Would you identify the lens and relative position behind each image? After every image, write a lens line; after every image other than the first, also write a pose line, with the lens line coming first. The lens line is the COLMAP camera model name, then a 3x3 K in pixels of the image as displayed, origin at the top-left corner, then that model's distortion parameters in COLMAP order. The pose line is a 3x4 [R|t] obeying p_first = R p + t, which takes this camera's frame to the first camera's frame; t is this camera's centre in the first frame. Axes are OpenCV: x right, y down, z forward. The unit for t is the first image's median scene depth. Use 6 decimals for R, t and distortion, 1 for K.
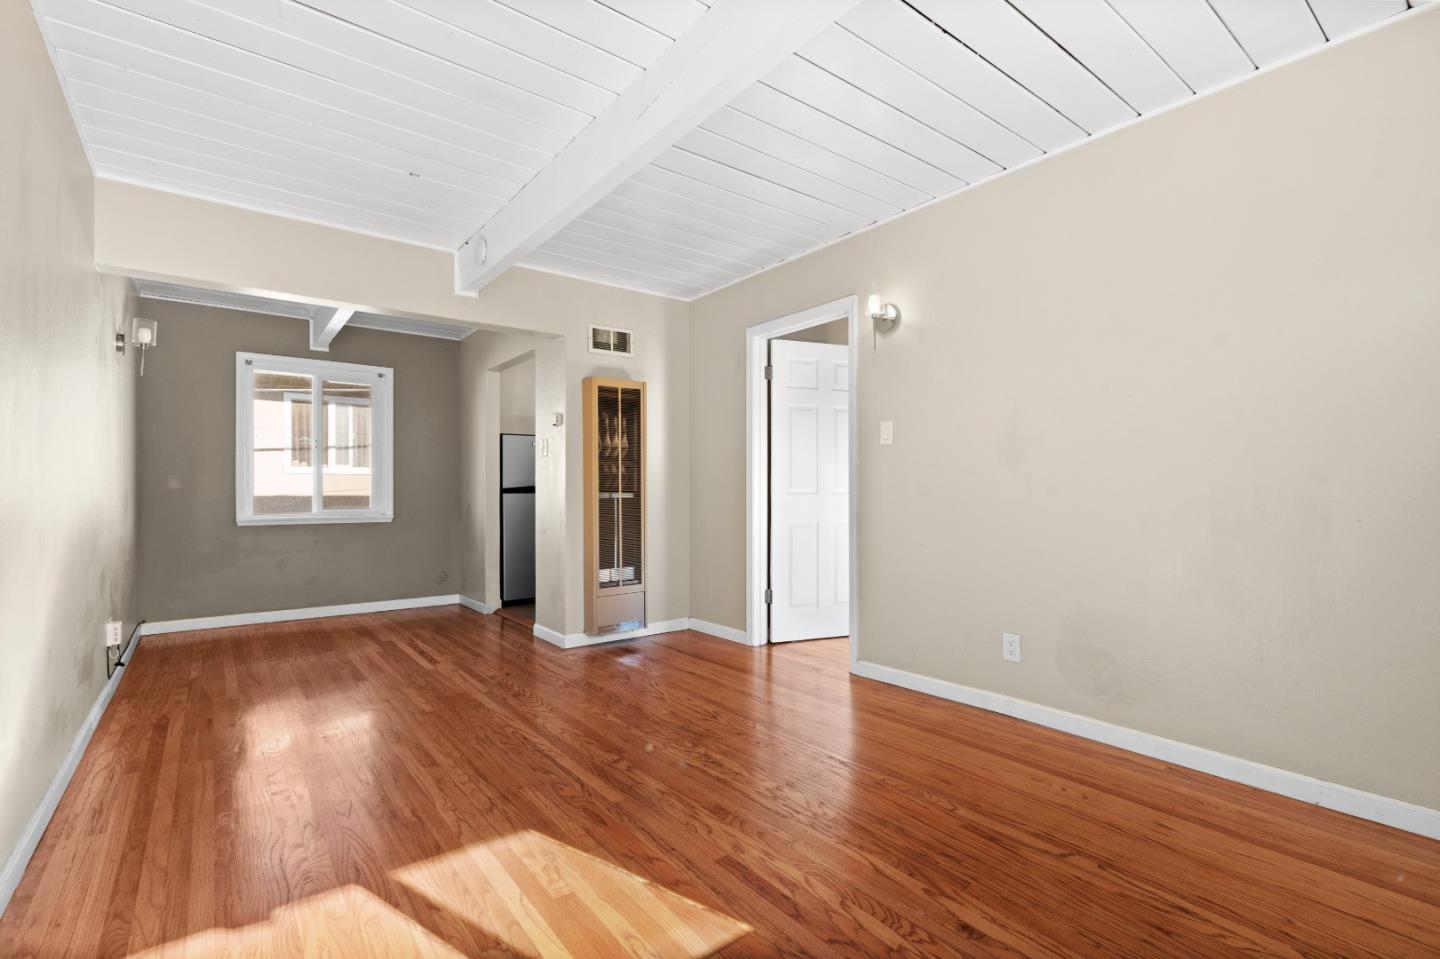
lens RADIAL K [[658.0, 0, 715.7], [0, 658.0, 491.8], [0, 0, 1]] dist [-0.009728, -0.000155]
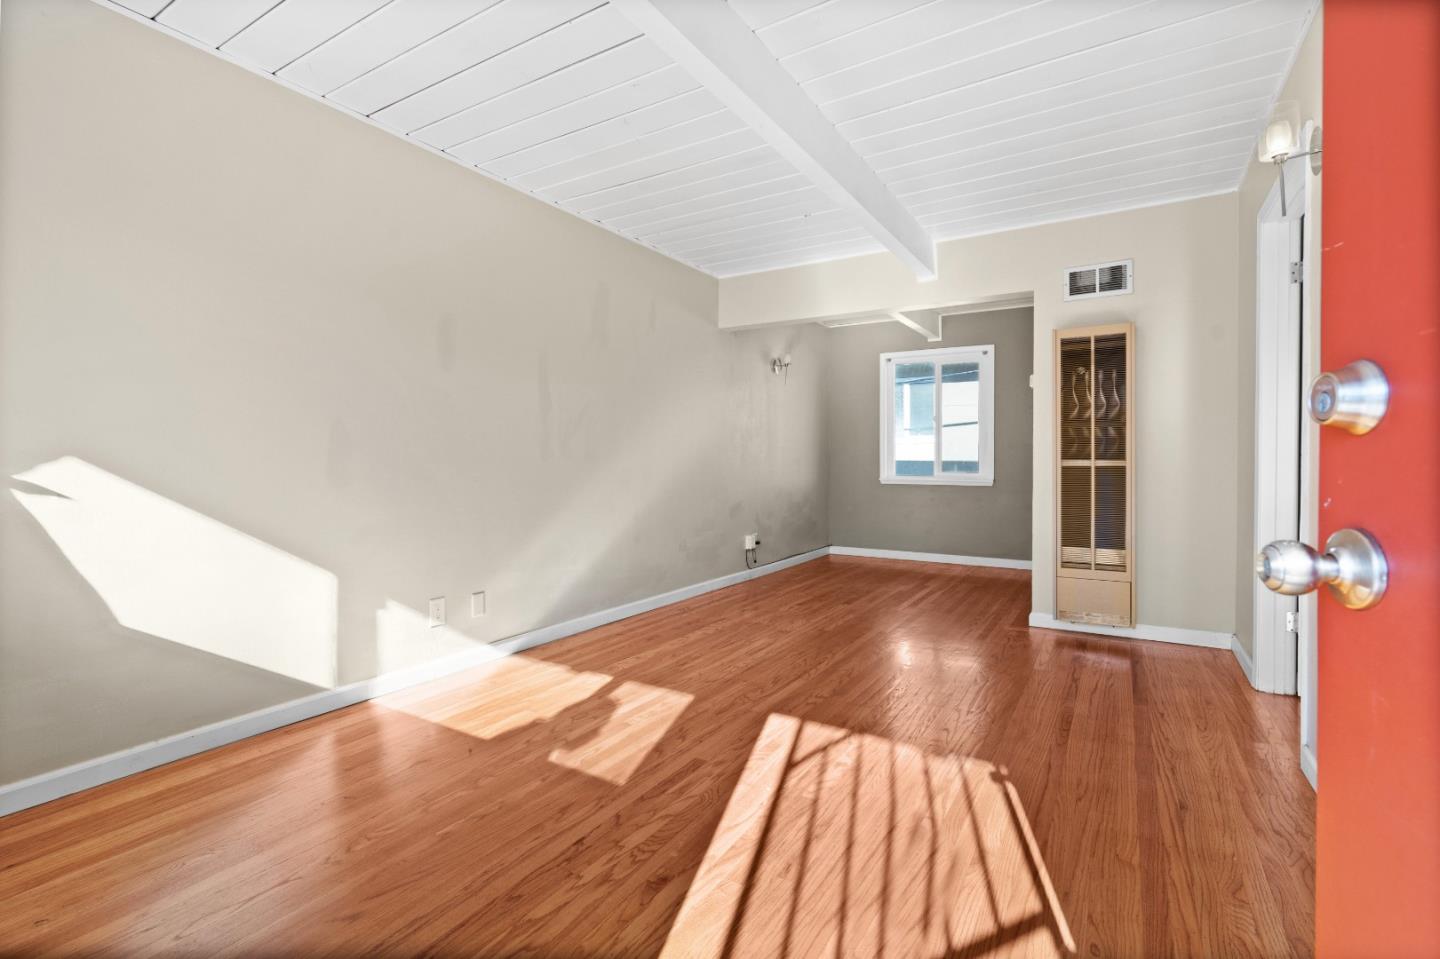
lens RADIAL K [[658.0, 0, 716.5], [0, 658.0, 466.0], [0, 0, 1]] dist [-0.009728, -0.000155]
pose [[0.341099, 0.012113, -0.939949, 0.483054], [0.000979, 0.999912, 0.013241, -0.002125], [0.940027, -0.005437, 0.341057, 0.254381]]
